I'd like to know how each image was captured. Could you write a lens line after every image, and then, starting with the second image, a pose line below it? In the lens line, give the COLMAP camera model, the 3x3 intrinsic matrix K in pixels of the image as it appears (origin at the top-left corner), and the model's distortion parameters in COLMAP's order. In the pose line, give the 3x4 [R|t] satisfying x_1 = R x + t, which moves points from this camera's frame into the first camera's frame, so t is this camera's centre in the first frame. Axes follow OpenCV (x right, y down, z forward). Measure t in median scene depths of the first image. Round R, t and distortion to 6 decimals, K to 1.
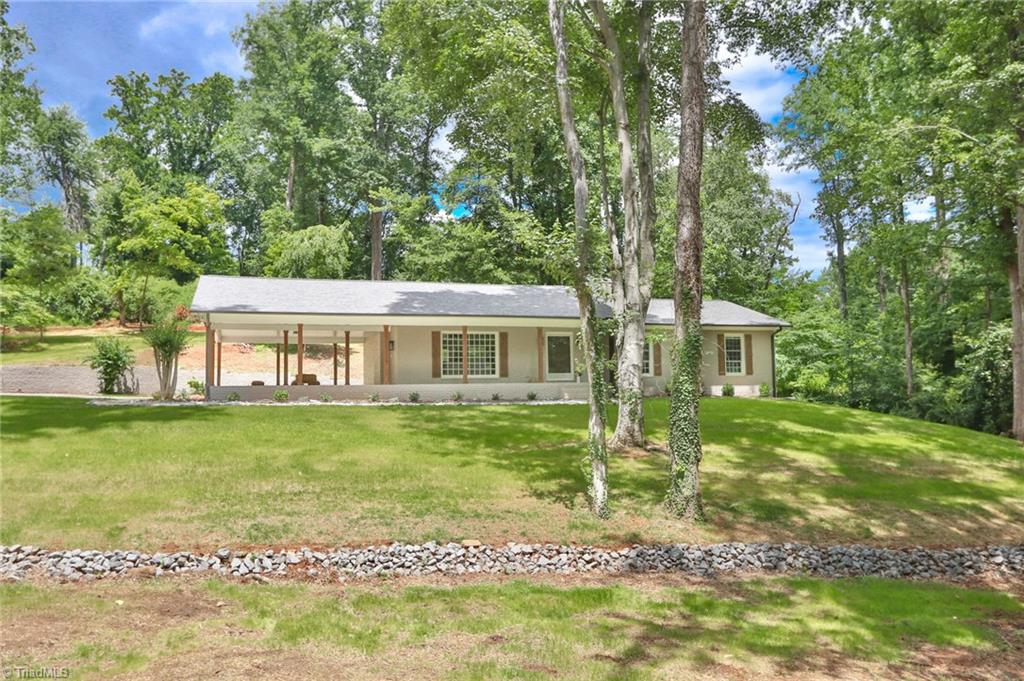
lens RADIAL K [[769.1, 0, 512.0], [0, 769.1, 340.5], [0, 0, 1]] dist [-0.005915, 0.004151]
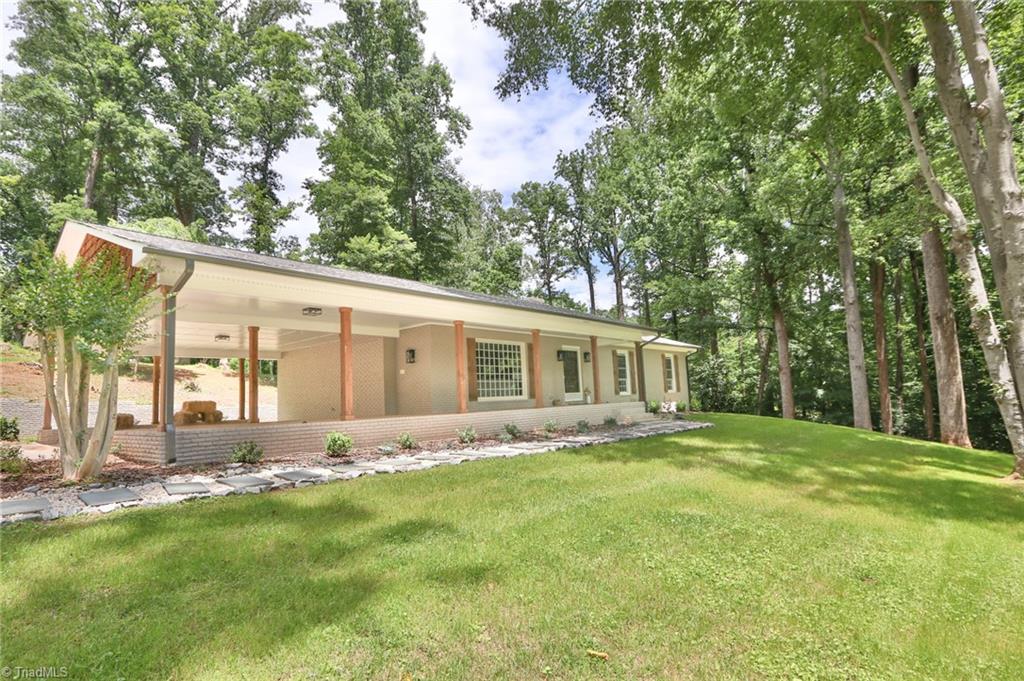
lens RADIAL K [[536.4, 0, 512.0], [0, 536.4, 340.5], [0, 0, 1]] dist [0.000313, -0.000567]
pose [[0.880826, 0.031505, 0.472391, -0.384666], [-0.003593, 0.998199, -0.059874, 0.026620], [-0.473427, 0.051042, 0.879353, 0.662522]]
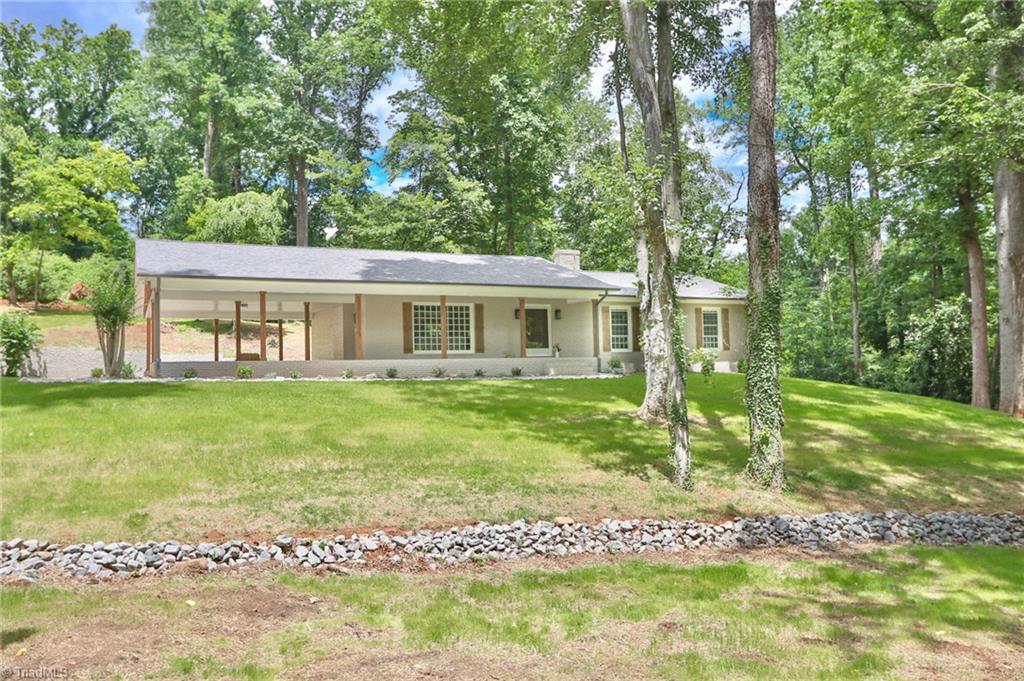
lens RADIAL K [[796.2, 0, 512.0], [0, 796.2, 340.5], [0, 0, 1]] dist [-0.003680, 0.001220]
pose [[0.993087, -0.005118, 0.117268, -0.108443], [0.003369, 0.999880, 0.015103, 0.024254], [-0.117331, -0.014604, 0.992985, 0.062396]]
